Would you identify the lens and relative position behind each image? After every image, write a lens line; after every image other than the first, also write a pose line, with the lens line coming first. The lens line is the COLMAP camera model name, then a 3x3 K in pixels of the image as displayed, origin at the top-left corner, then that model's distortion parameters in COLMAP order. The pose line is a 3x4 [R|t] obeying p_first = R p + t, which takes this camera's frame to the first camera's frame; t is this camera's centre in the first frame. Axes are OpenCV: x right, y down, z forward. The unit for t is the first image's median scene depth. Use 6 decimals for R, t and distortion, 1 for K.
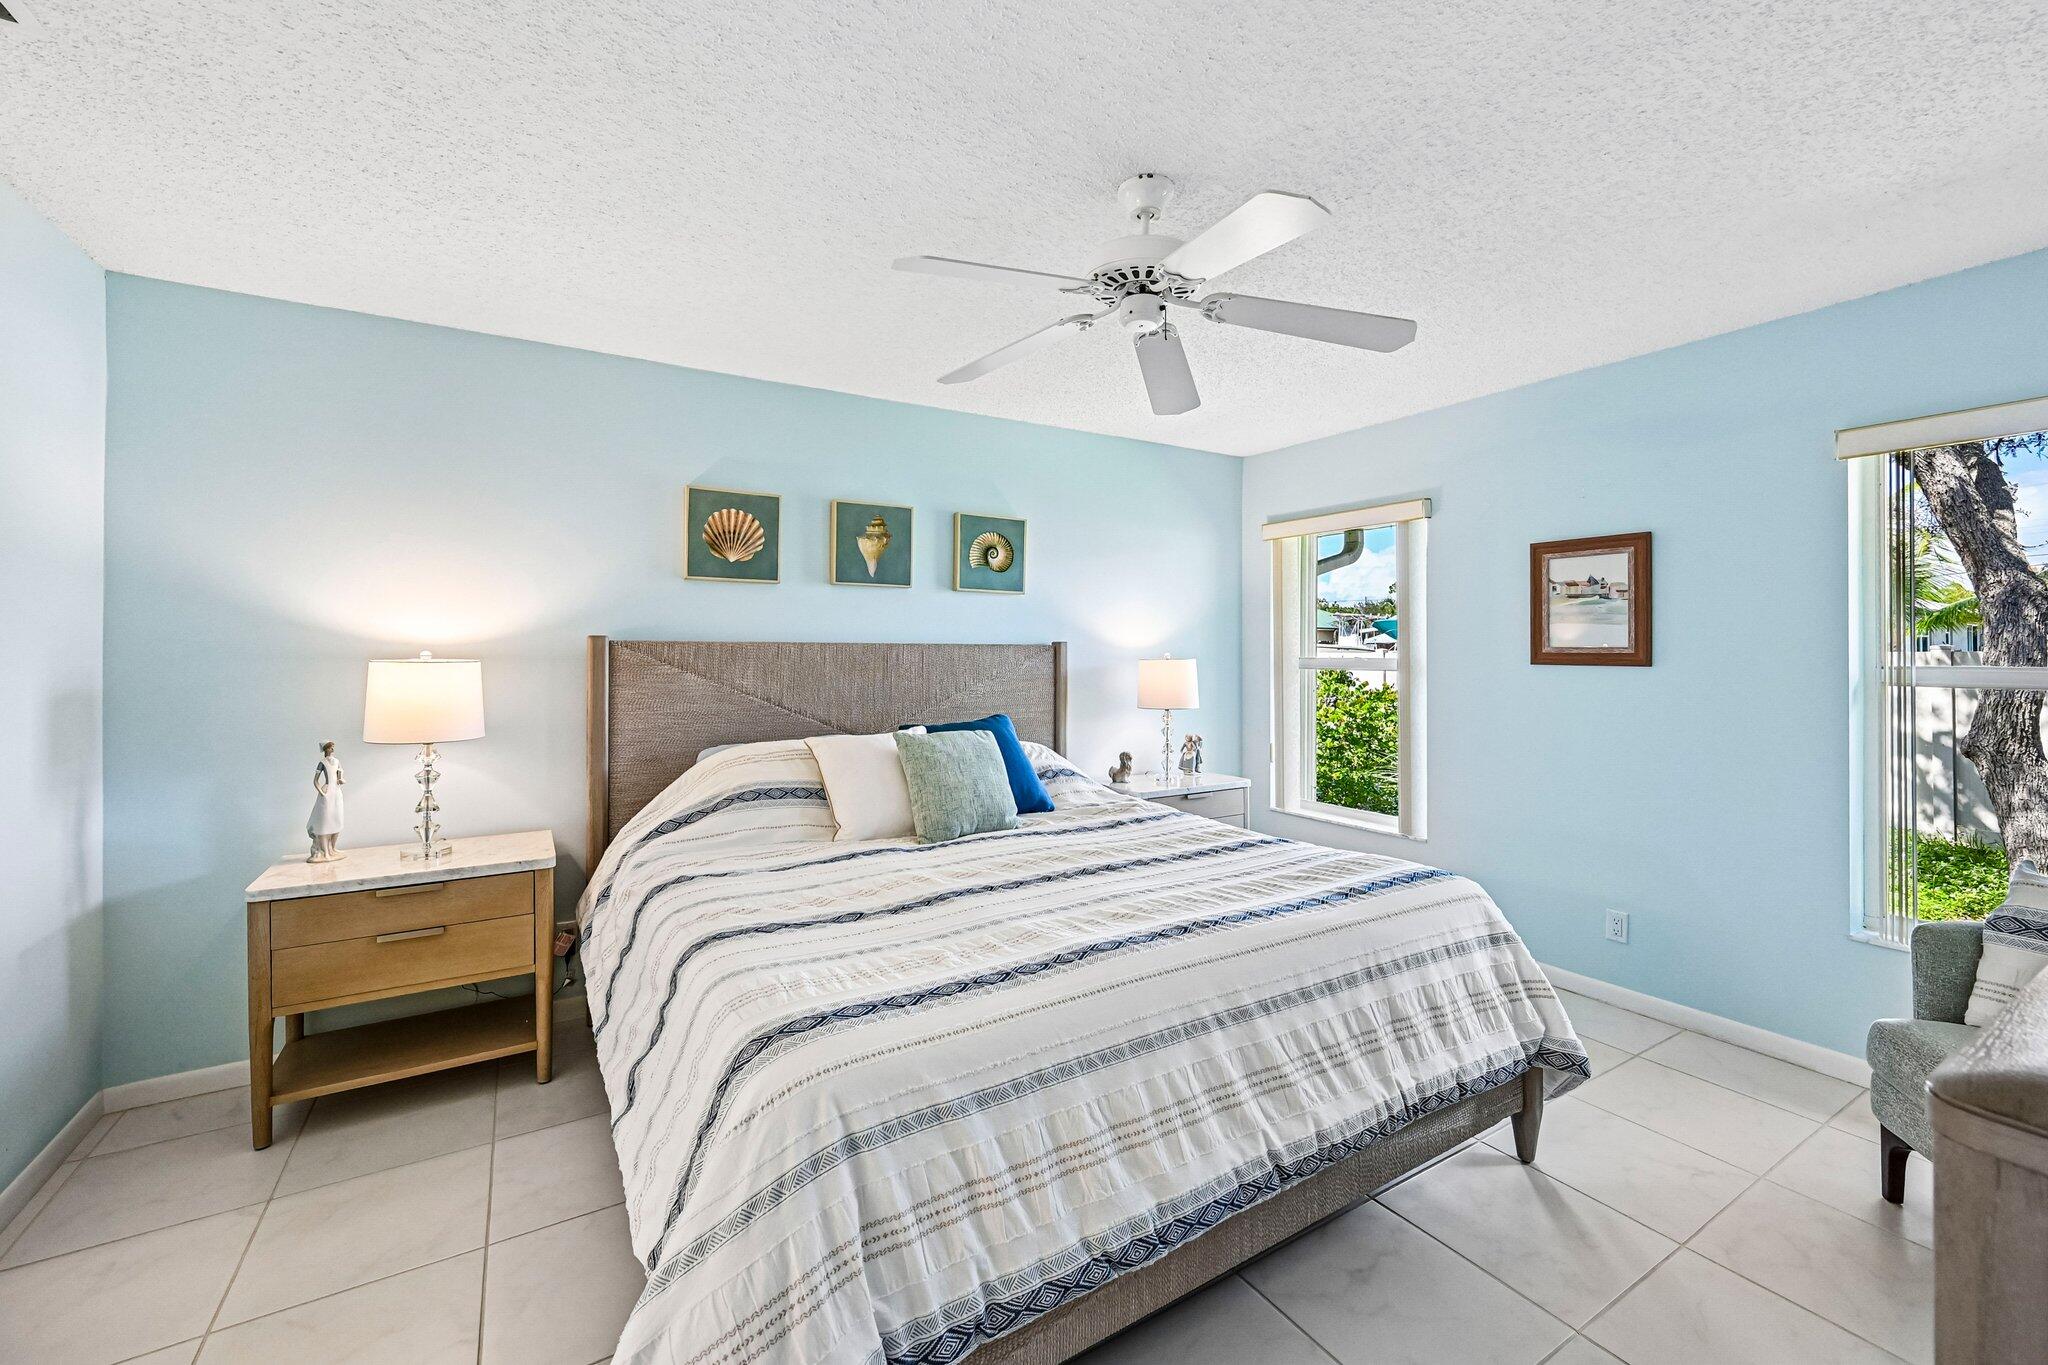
lens RADIAL K [[831.7, 0, 1017.4], [0, 831.7, 641.8], [0, 0, 1]] dist [-0.000605, 0.000025]
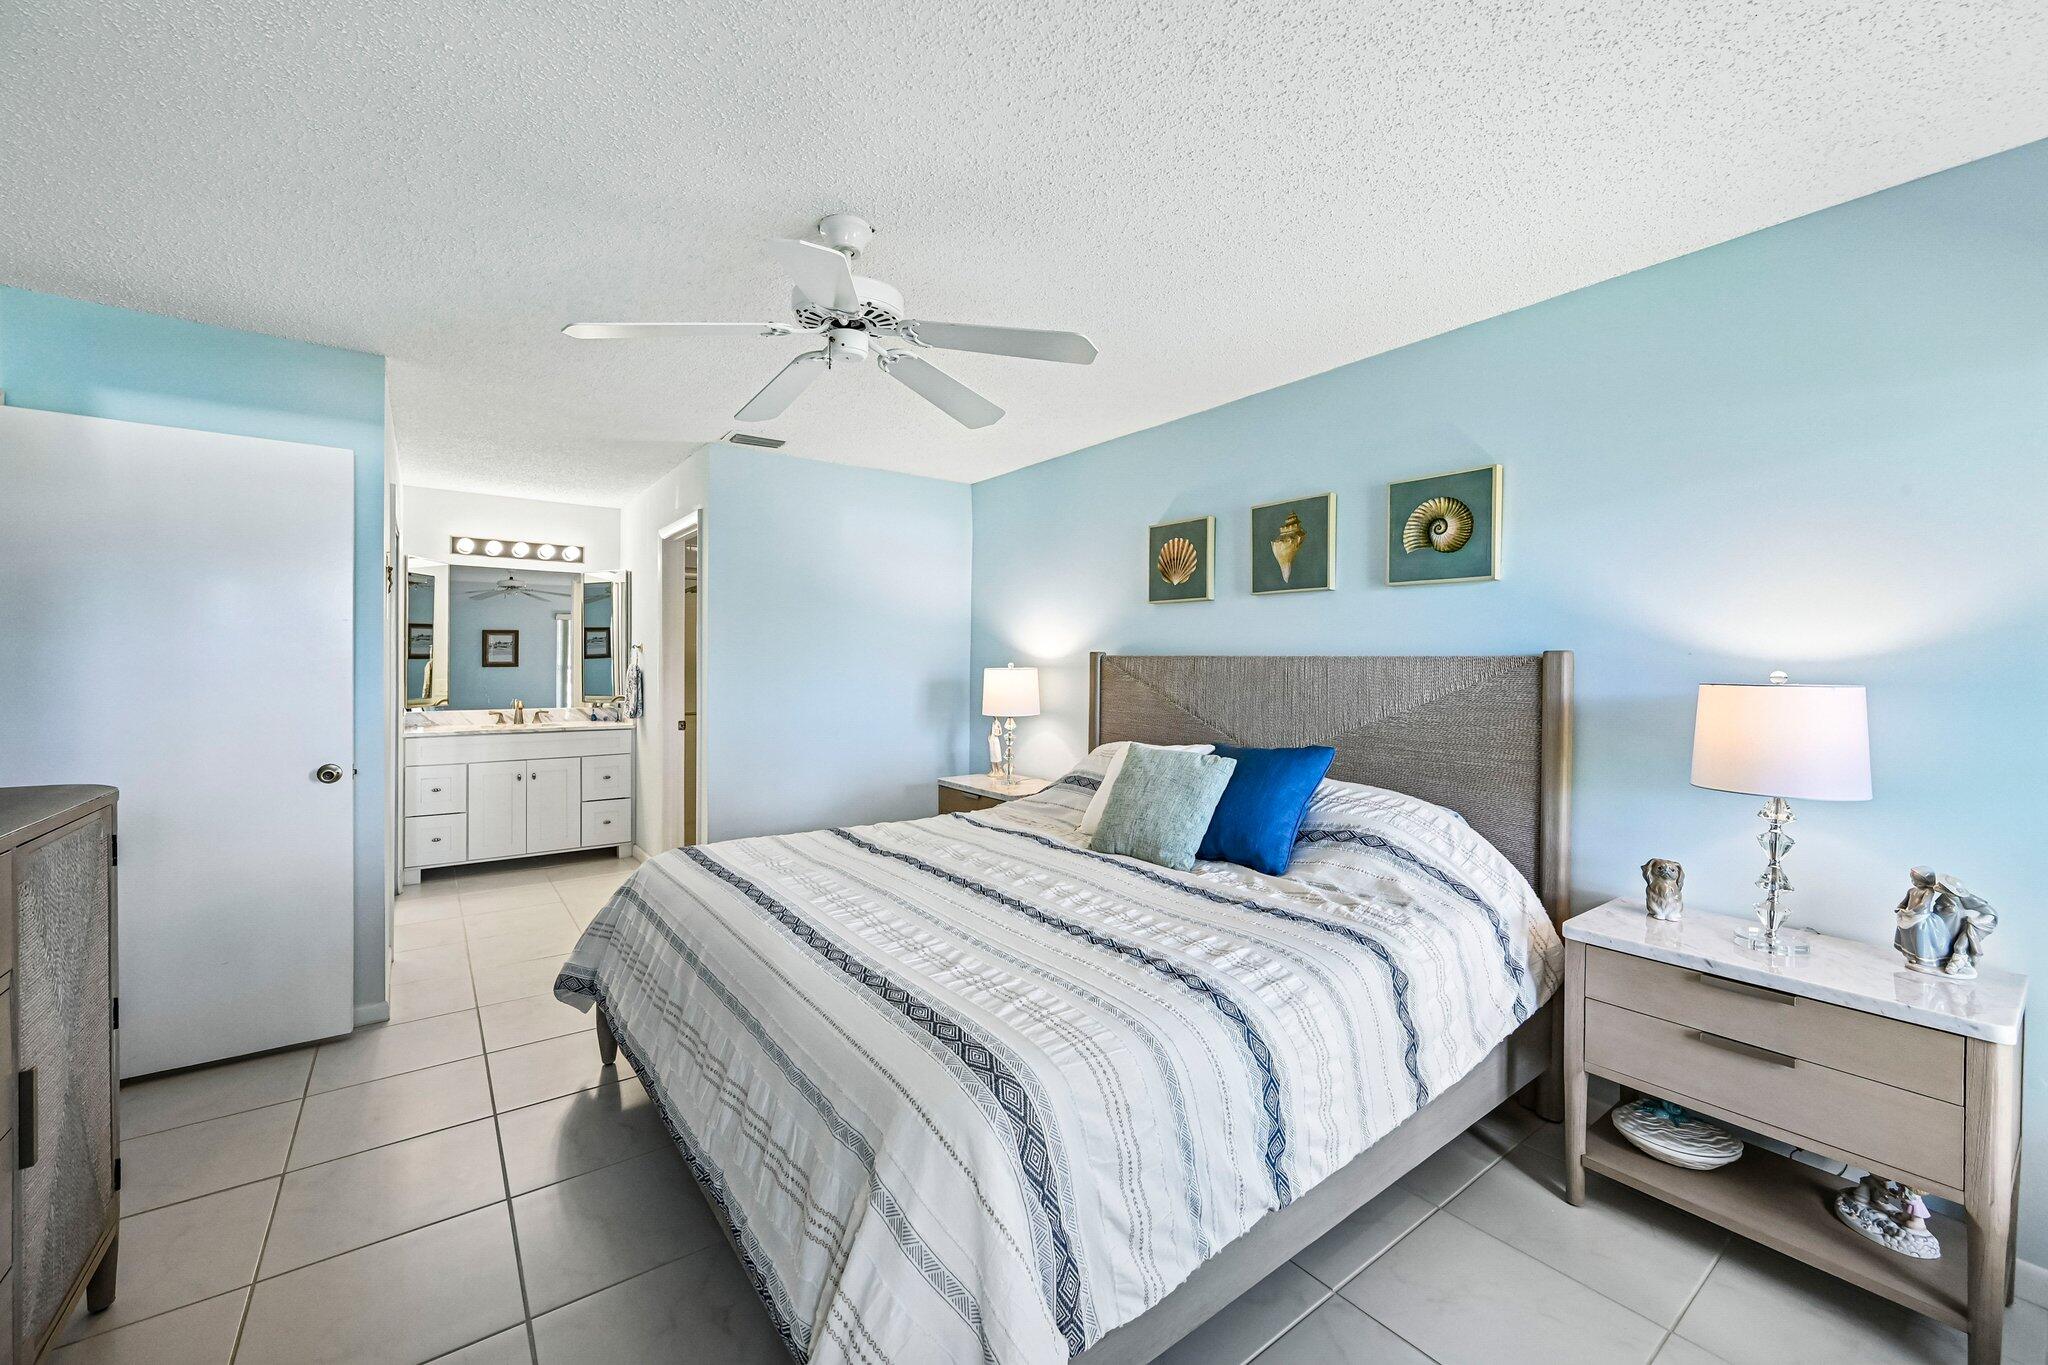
lens RADIAL K [[808.2, 0, 1024.0], [0, 808.2, 682.5], [0, 0, 1]] dist [-0.000427, 0.000002]
pose [[0.091425, 0.023457, -0.995536, 0.677281], [-0.000435, 0.999723, 0.023515, 0.010016], [0.995812, -0.001716, 0.091410, 0.637468]]
